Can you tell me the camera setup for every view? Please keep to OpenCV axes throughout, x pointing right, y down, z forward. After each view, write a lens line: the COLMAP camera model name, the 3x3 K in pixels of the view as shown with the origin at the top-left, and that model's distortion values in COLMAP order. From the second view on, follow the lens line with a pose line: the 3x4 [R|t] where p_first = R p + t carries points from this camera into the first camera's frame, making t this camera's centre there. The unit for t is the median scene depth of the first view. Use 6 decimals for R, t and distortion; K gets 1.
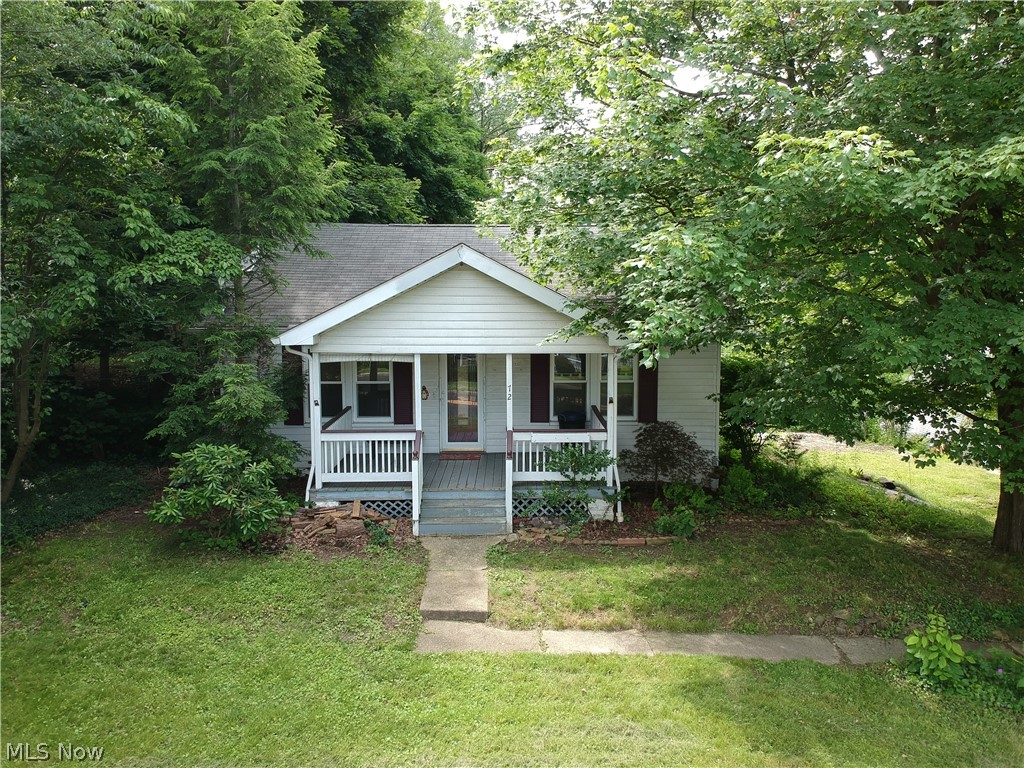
lens RADIAL K [[756.1, 0, 512.0], [0, 756.1, 384.0], [0, 0, 1]] dist [0.095658, -0.180114]
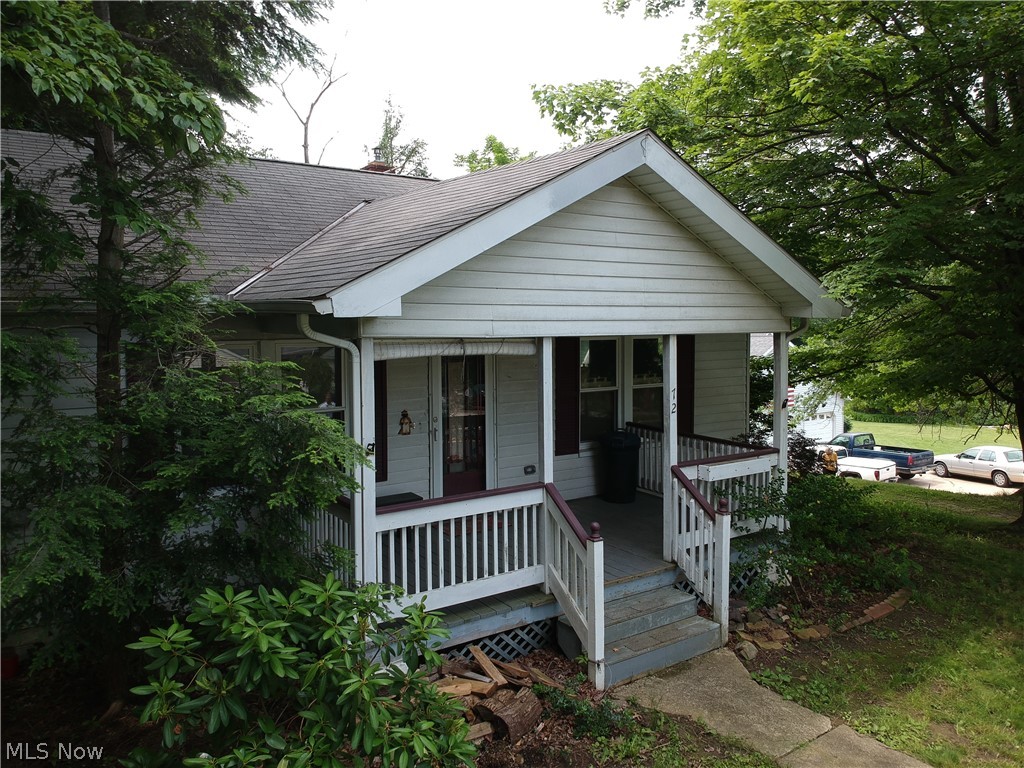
lens RADIAL K [[756.1, 0, 512.0], [0, 756.1, 384.0], [0, 0, 1]] dist [0.095658, -0.180114]
pose [[0.821922, -0.047676, 0.567602, -0.447456], [0.074264, 0.996955, -0.023799, 0.002721], [-0.564739, 0.061714, 0.822959, 0.588768]]
